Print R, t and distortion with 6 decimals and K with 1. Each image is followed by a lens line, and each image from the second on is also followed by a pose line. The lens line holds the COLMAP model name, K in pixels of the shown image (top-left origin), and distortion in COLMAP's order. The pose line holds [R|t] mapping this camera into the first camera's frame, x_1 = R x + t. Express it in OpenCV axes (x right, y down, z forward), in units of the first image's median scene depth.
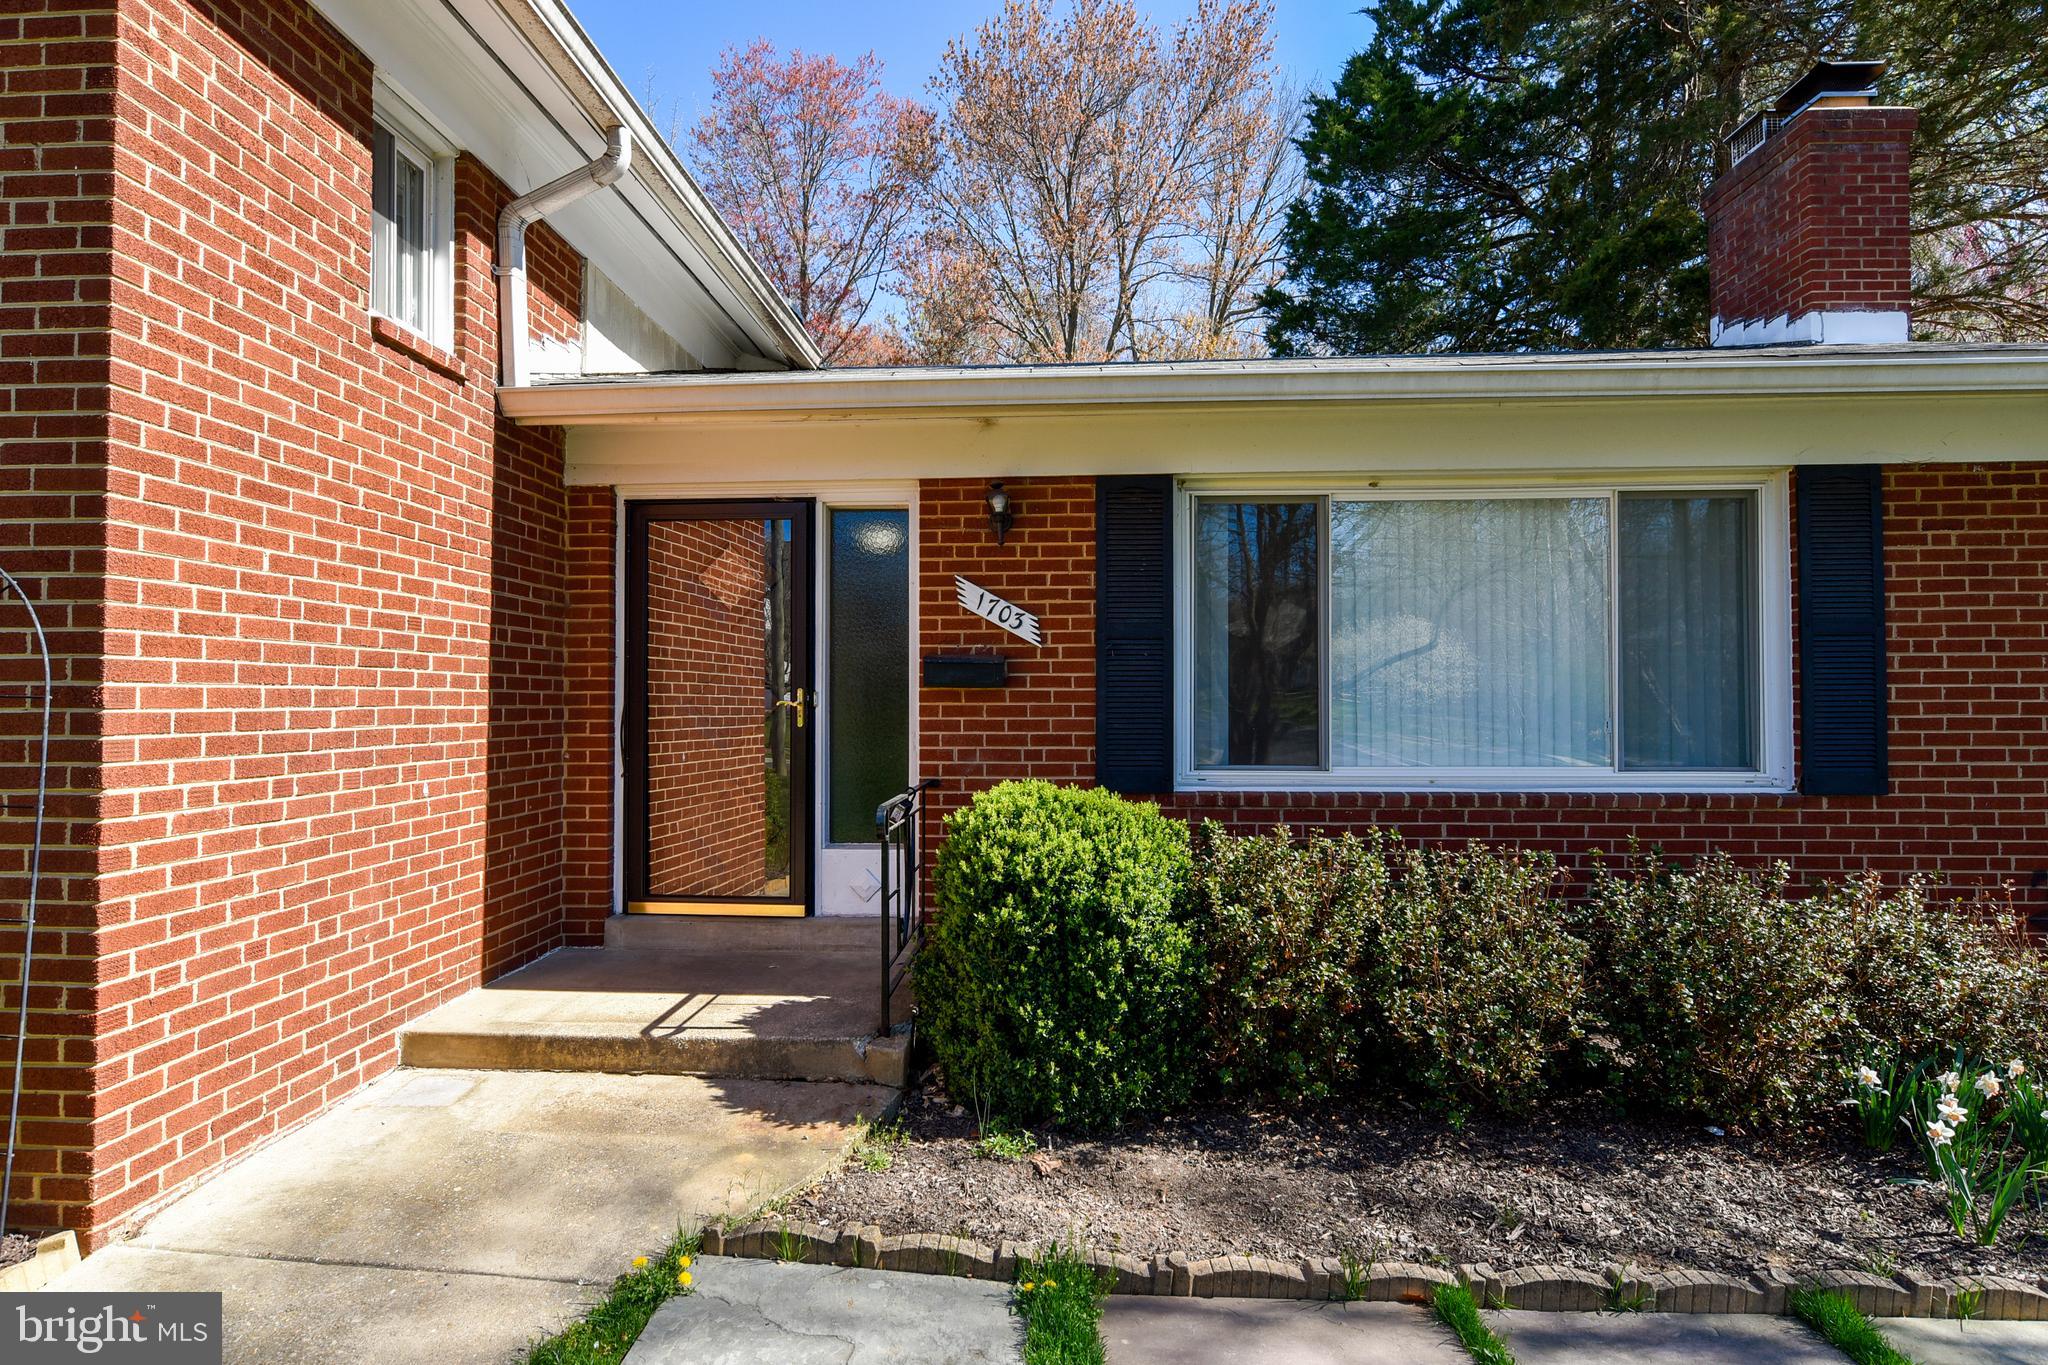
lens RADIAL K [[1108.0, 0, 1057.6], [0, 1108.0, 808.4], [0, 0, 1]] dist [-0.000720, -0.000293]
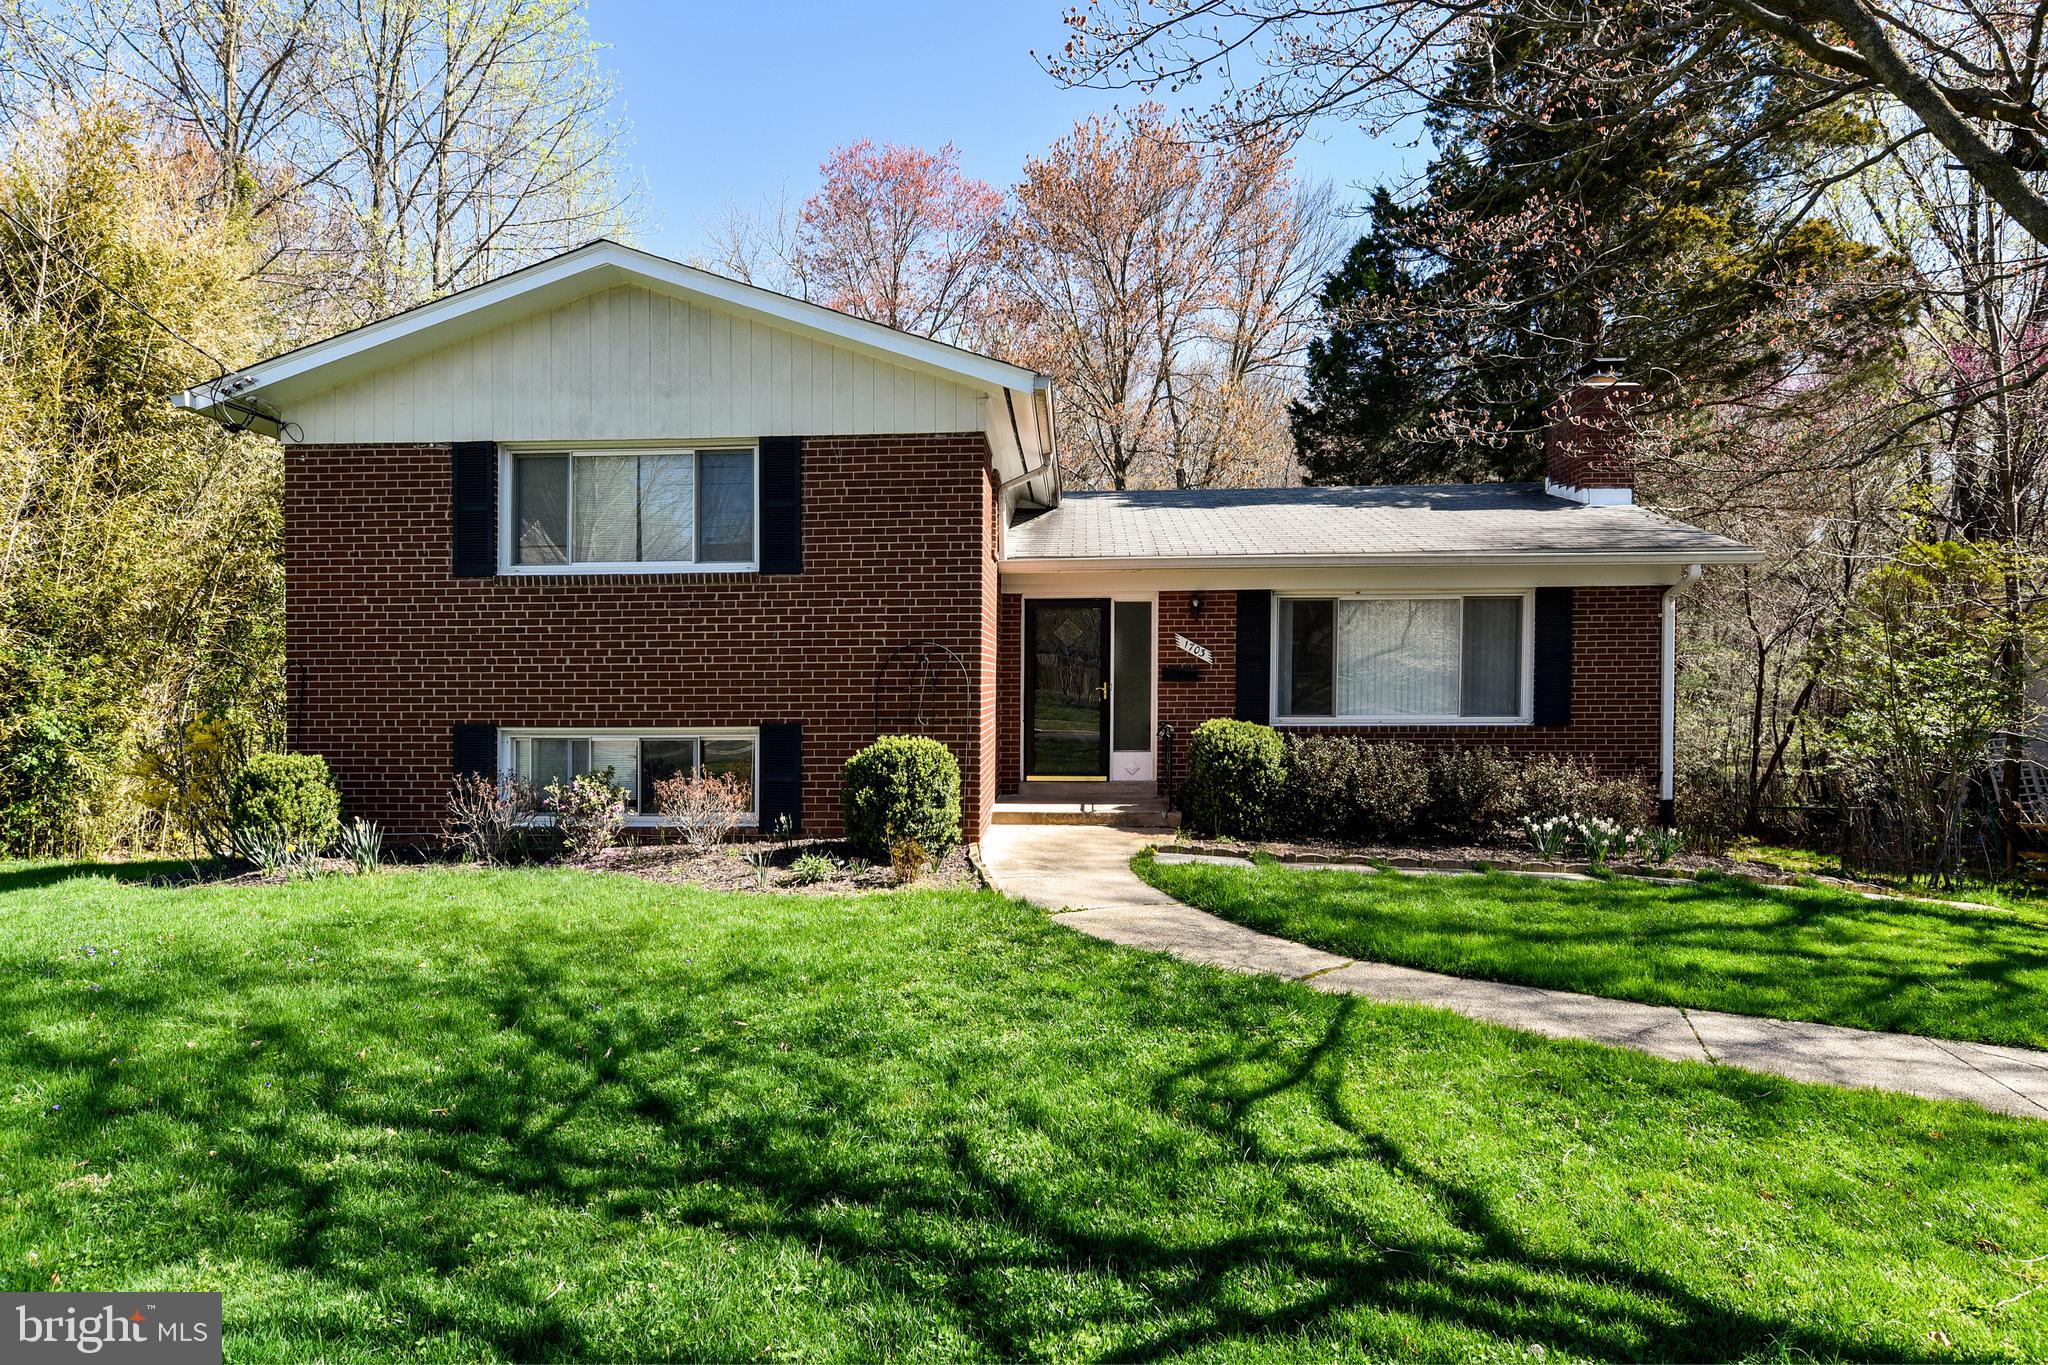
lens RADIAL K [[1023.0, 0, 1027.7], [0, 1023.0, 838.8], [0, 0, 1]] dist [0.000156, -0.000500]
pose [[0.999173, 0.002723, -0.040579, -0.331123], [-0.000377, 0.998334, 0.057701, 0.102570], [0.040669, -0.057638, 0.997509, -1.249576]]
